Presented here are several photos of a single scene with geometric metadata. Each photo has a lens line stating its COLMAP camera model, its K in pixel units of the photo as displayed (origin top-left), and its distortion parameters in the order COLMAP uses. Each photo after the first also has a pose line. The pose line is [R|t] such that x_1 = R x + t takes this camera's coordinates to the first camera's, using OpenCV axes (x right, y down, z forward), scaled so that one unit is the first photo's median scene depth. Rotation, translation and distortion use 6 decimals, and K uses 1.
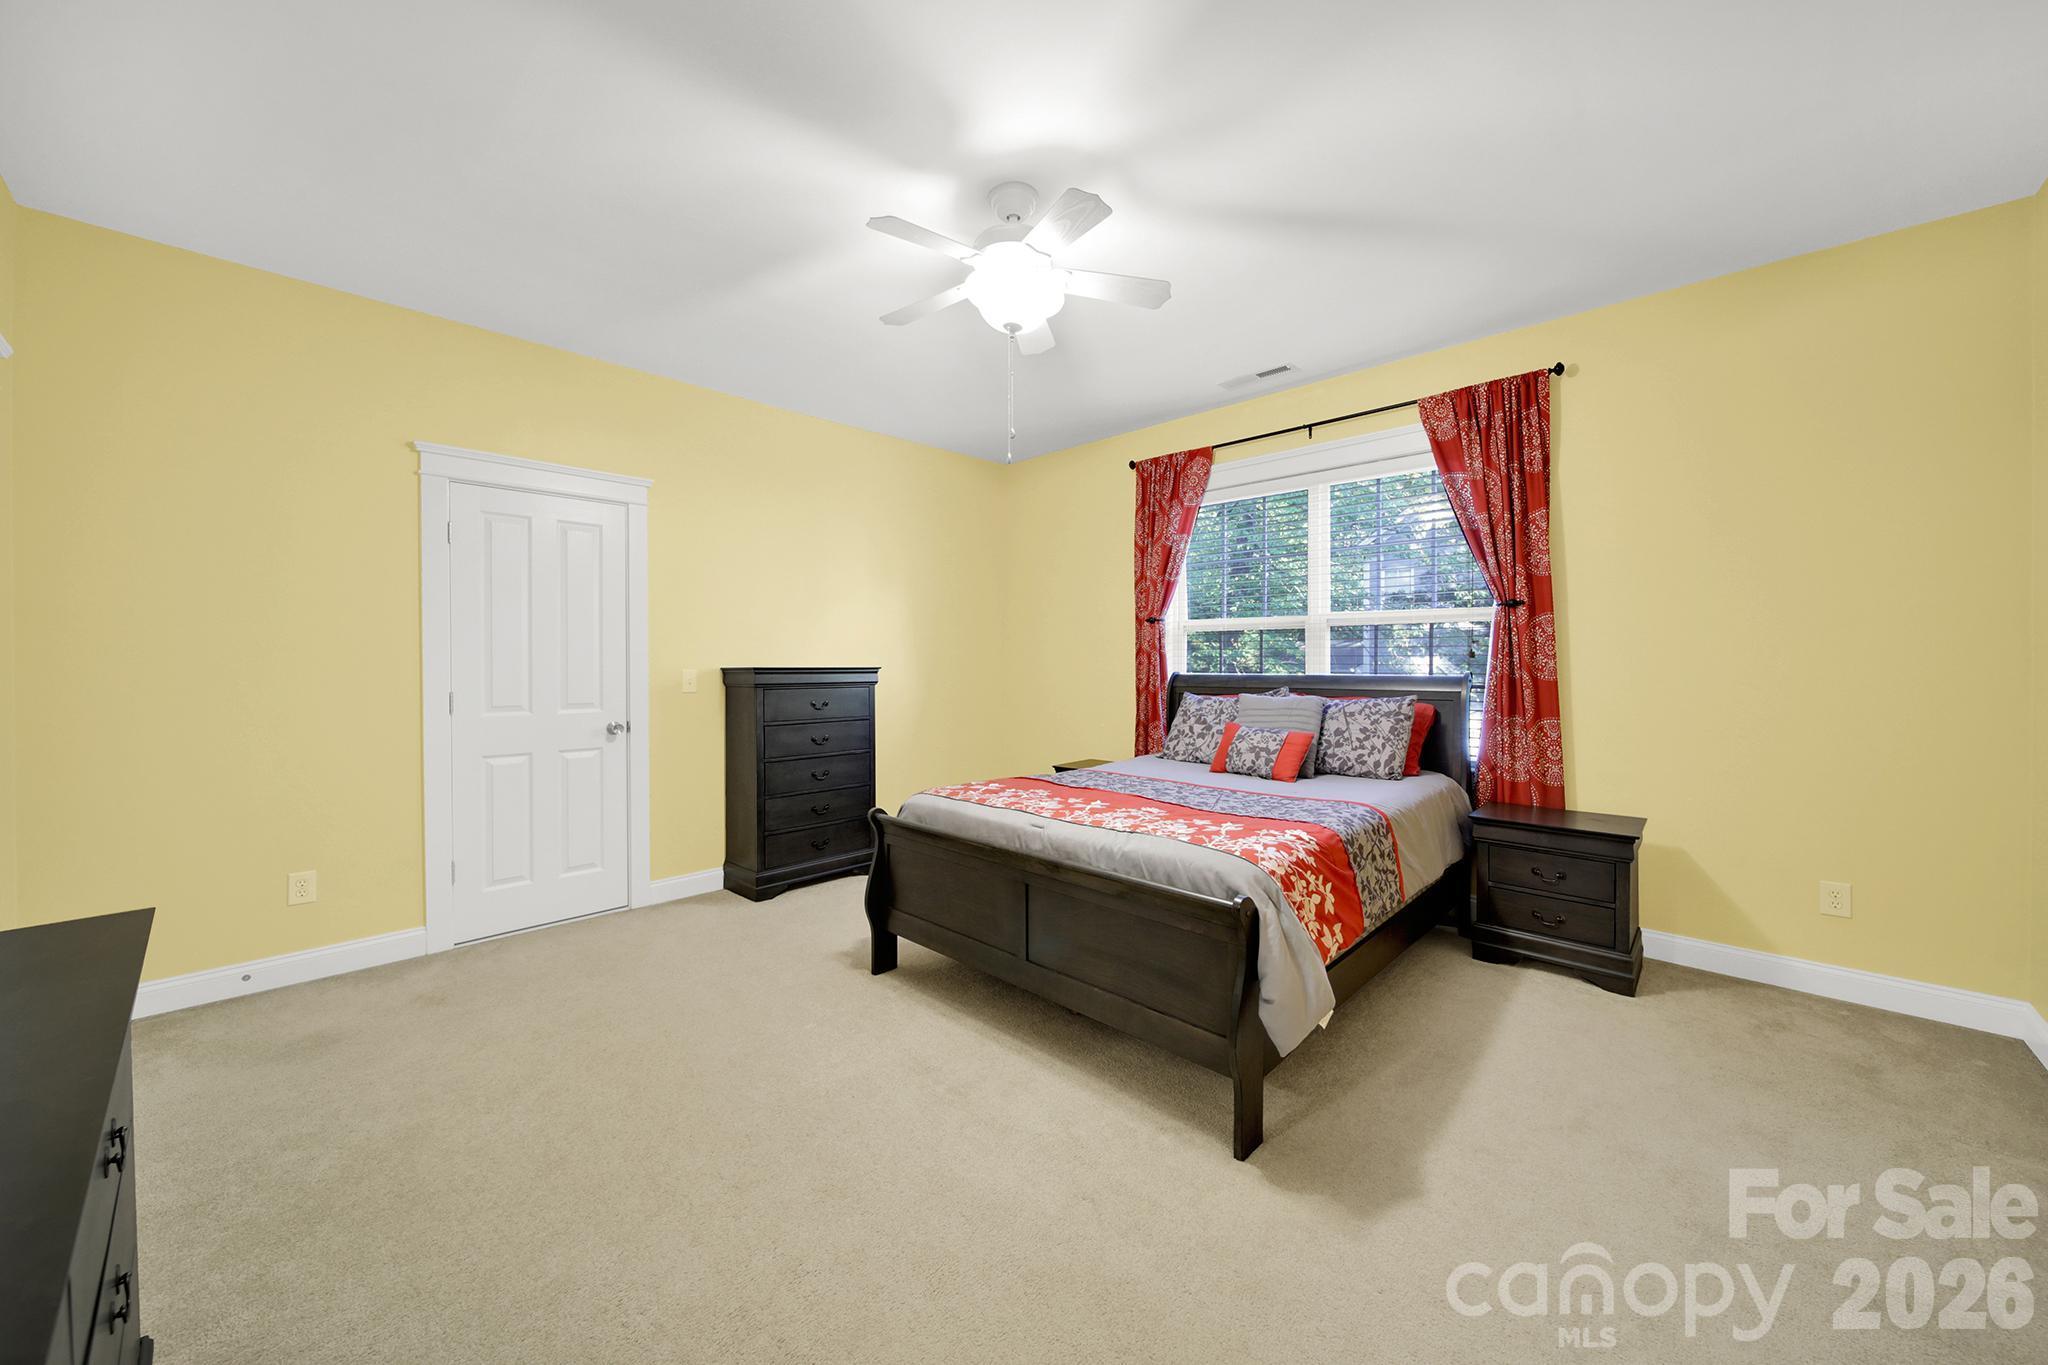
lens RADIAL K [[739.0, 0, 1020.2], [0, 739.0, 678.3], [0, 0, 1]] dist [0.004877, -0.003014]
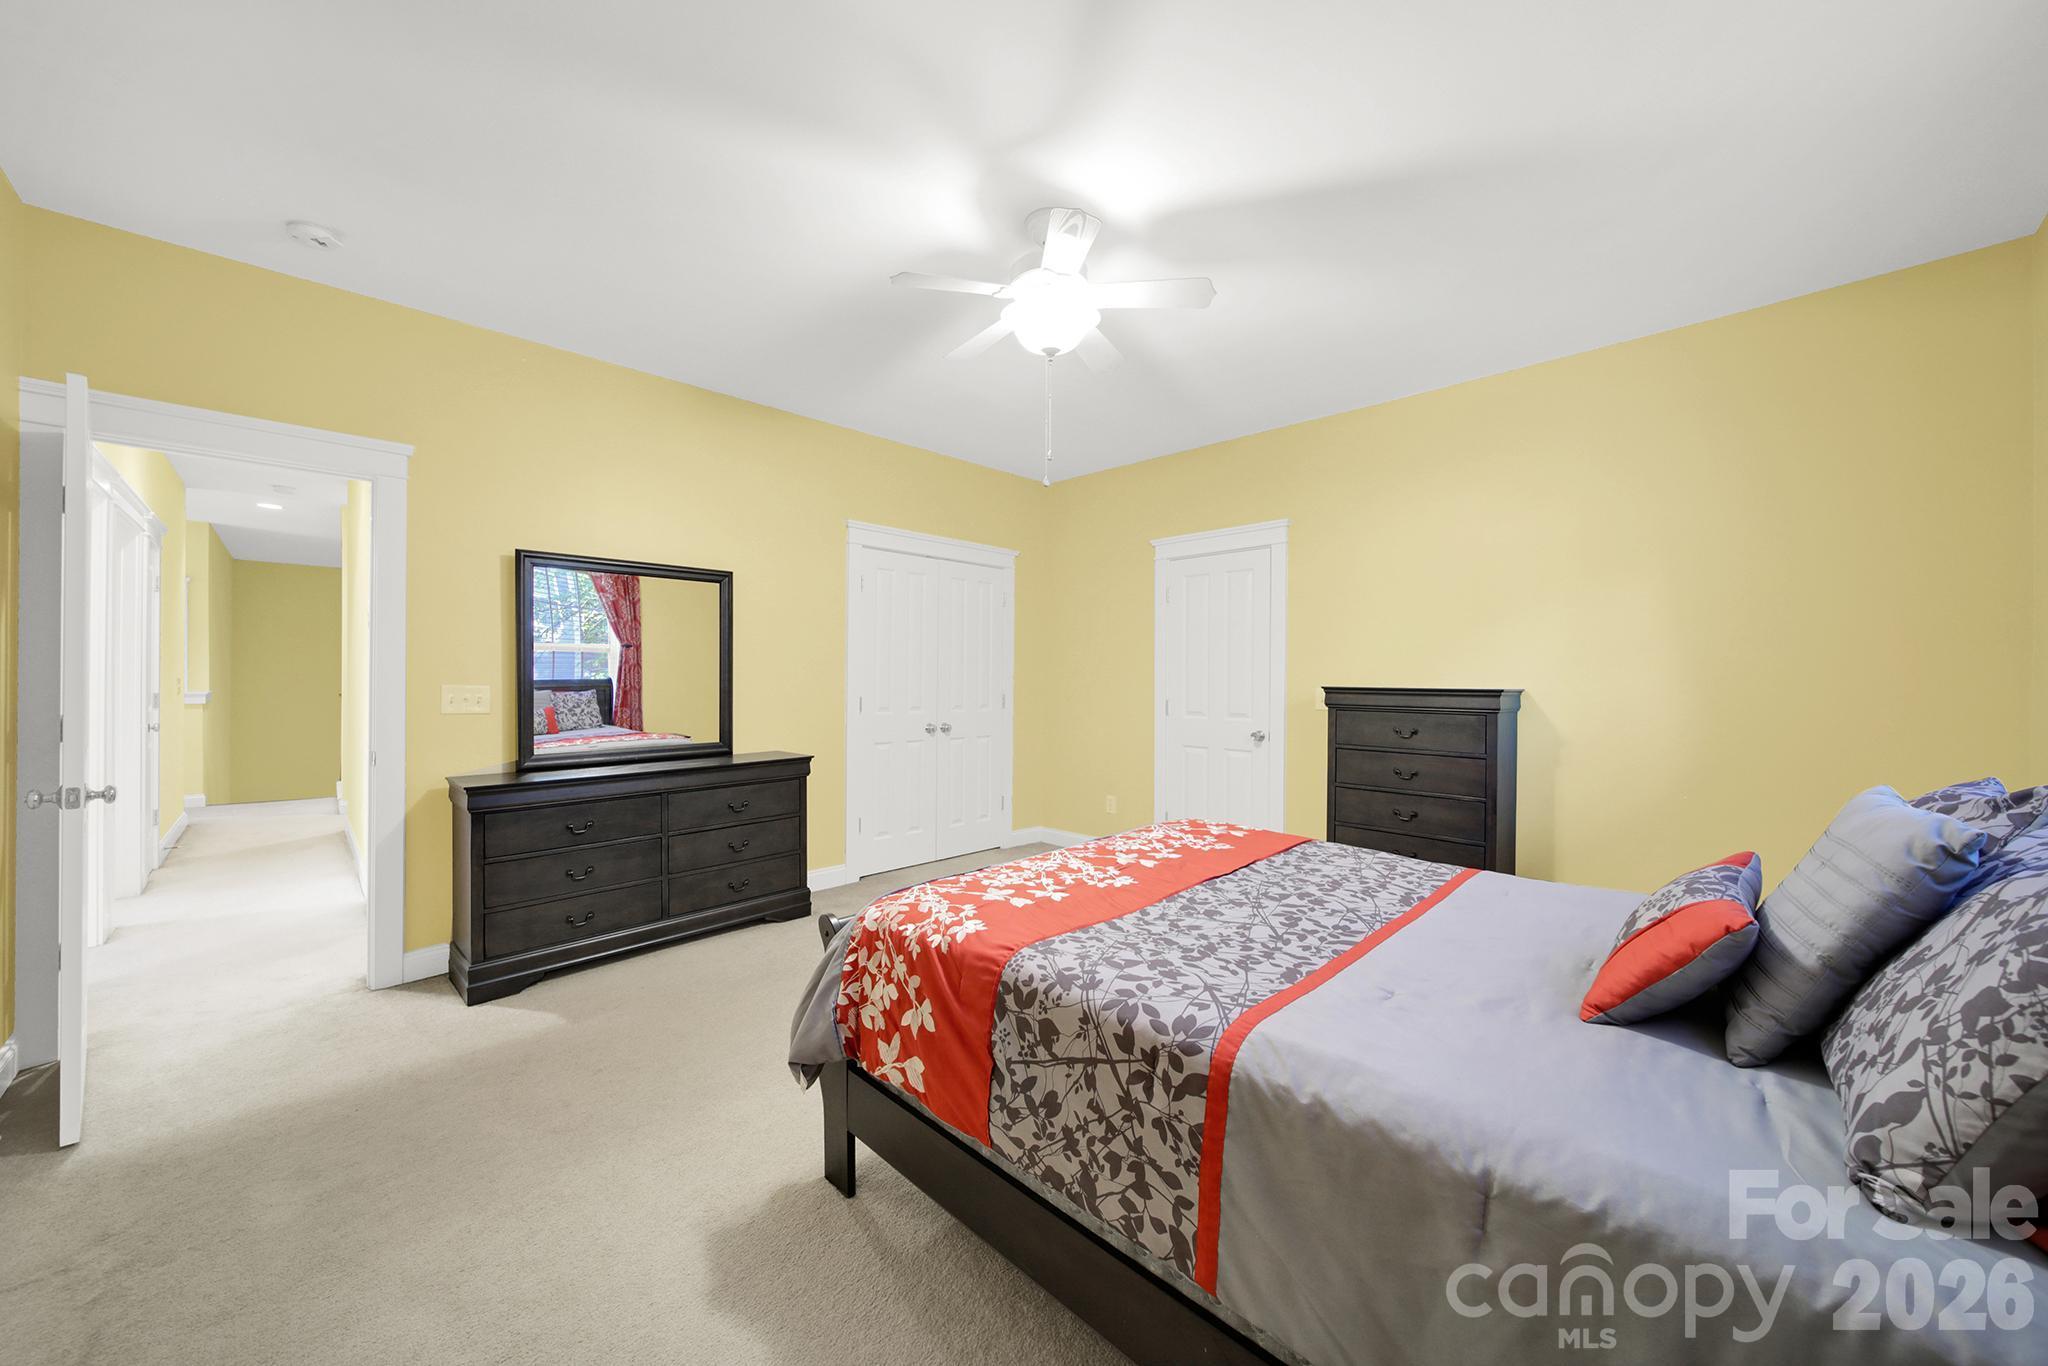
lens RADIAL K [[739.0, 0, 1020.2], [0, 739.0, 678.8], [0, 0, 1]] dist [0.004877, -0.003014]
pose [[-0.018919, 0.003263, -0.999816, 0.739134], [-0.026985, 0.999629, 0.003773, -0.020663], [0.999457, 0.027051, -0.018824, 0.724374]]
